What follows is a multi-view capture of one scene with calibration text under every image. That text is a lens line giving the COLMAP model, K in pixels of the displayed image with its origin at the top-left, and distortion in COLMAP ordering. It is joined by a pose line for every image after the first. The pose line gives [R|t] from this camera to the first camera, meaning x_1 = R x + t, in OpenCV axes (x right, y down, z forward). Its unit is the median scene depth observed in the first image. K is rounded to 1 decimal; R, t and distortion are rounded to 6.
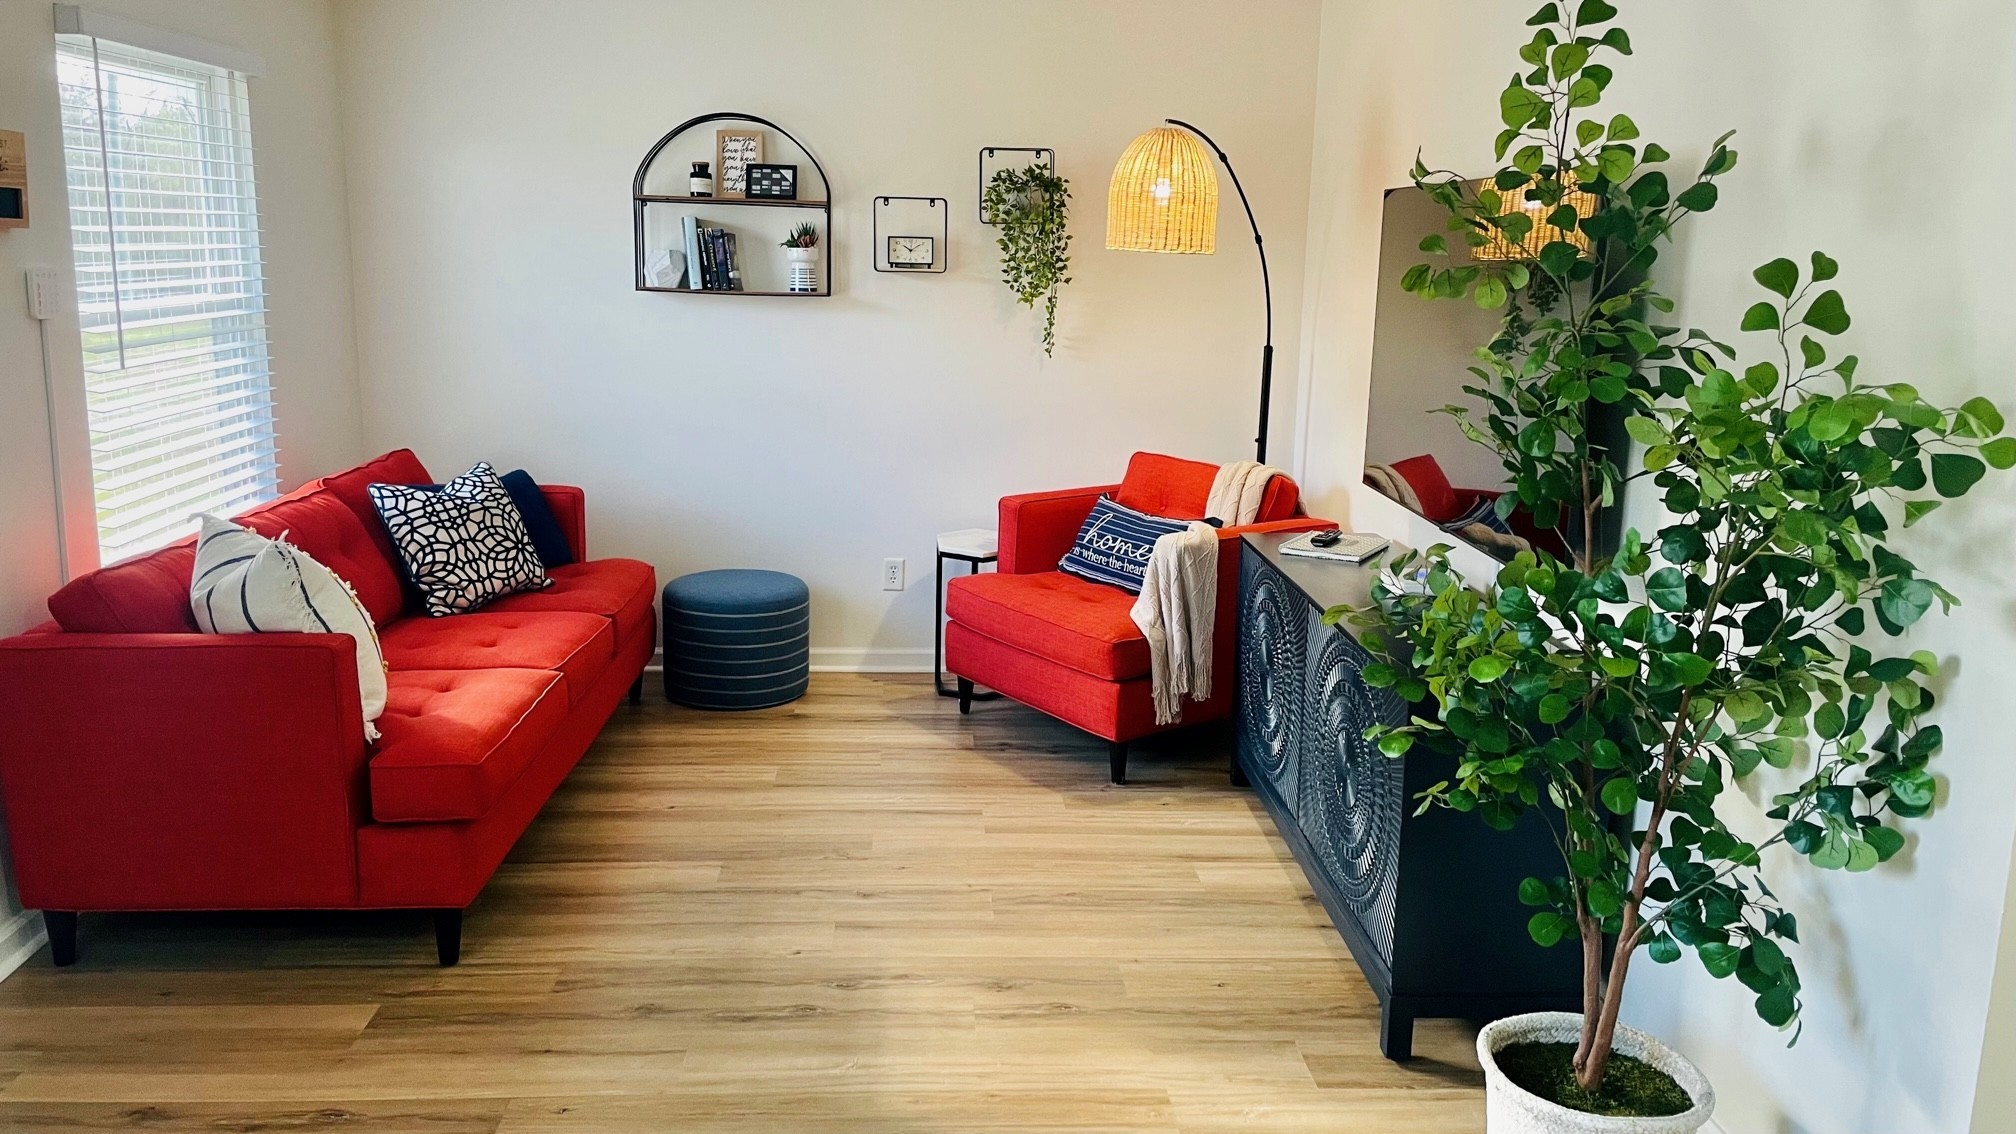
lens RADIAL K [[1552.1, 0, 1009.0], [0, 1552.1, 552.1], [0, 0, 1]] dist [0.090705, -0.146073]
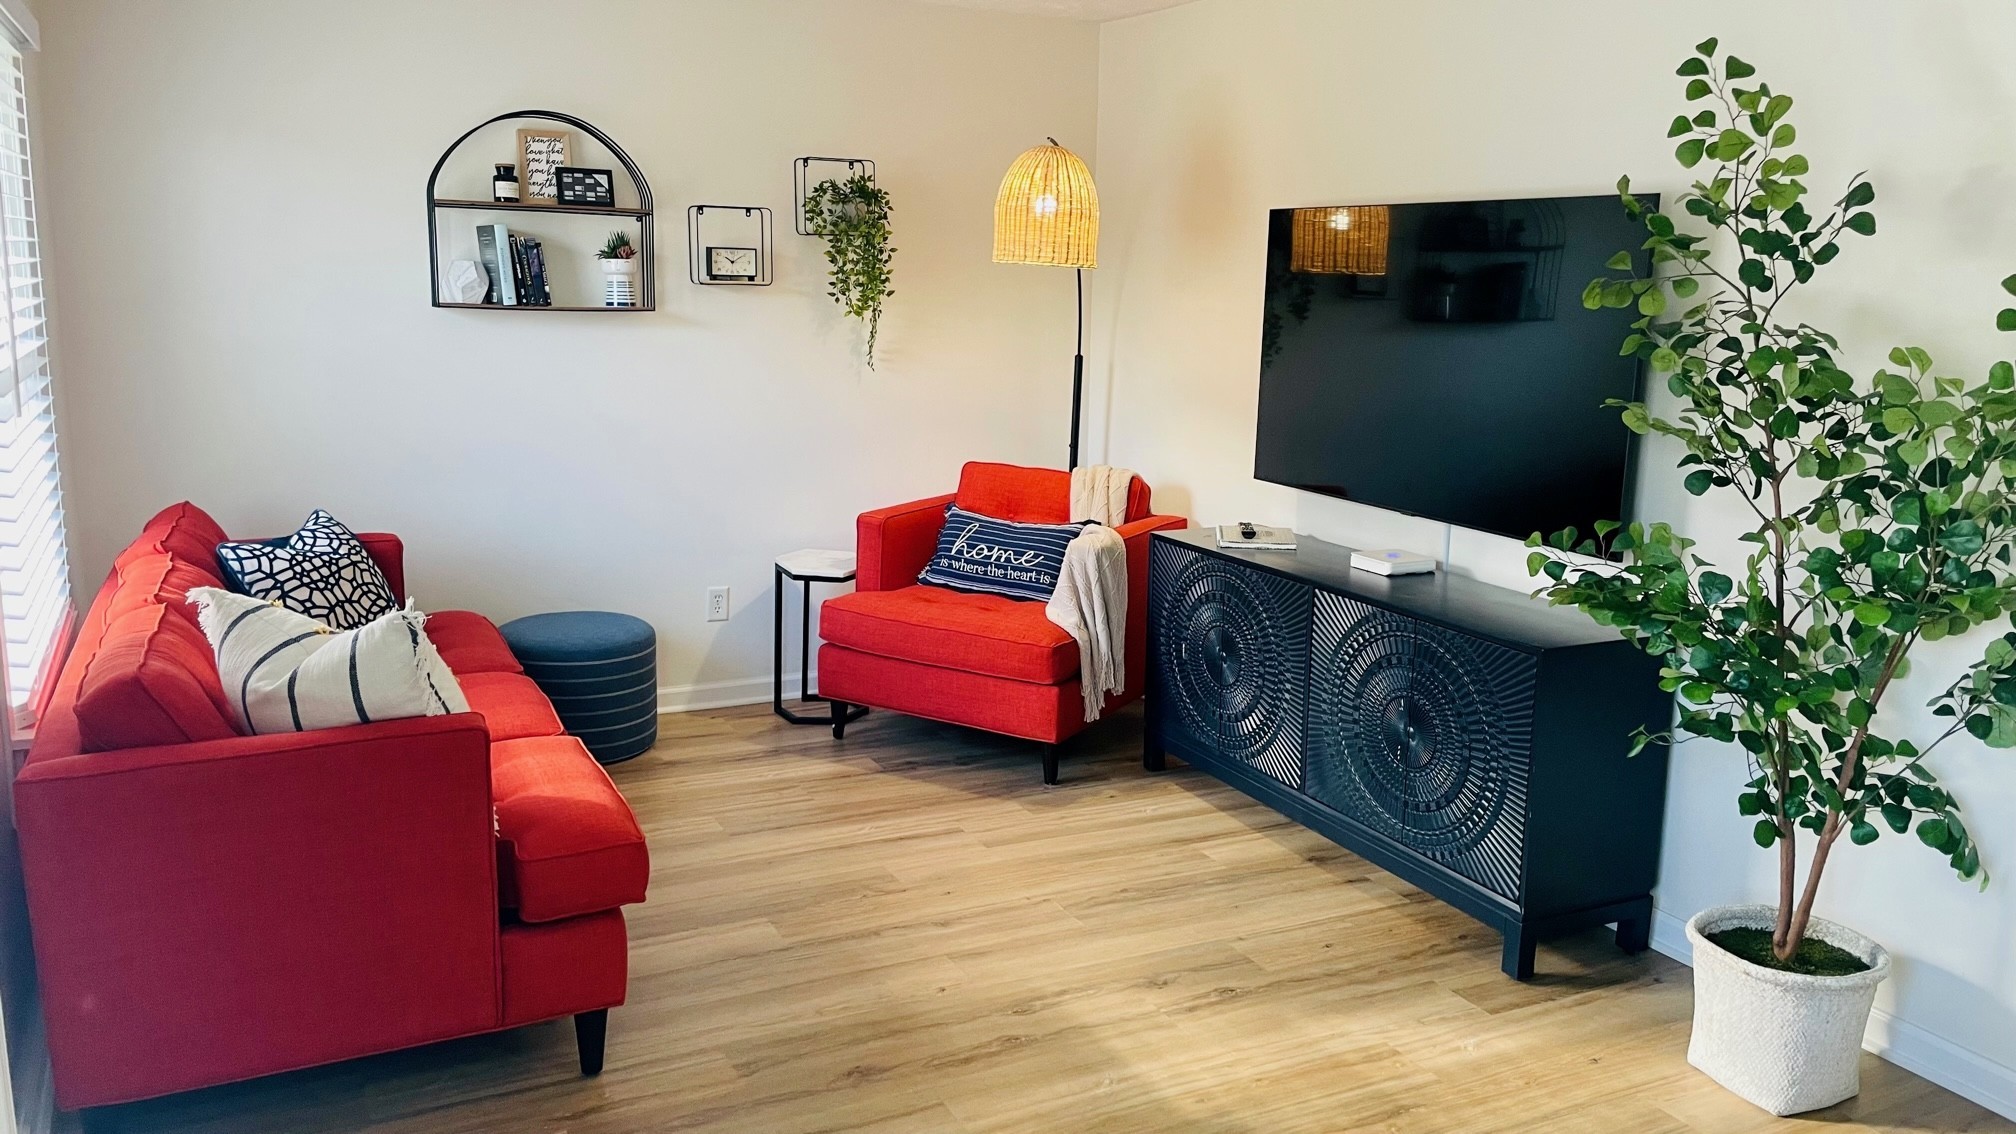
lens RADIAL K [[1556.6, 0, 1014.9], [0, 1556.6, 559.6], [0, 0, 1]] dist [0.089542, -0.144269]
pose [[0.915020, -0.074851, 0.396404, -0.342613], [0.075458, 0.997049, 0.014087, -0.014801], [-0.396288, 0.017022, 0.917968, 0.064396]]
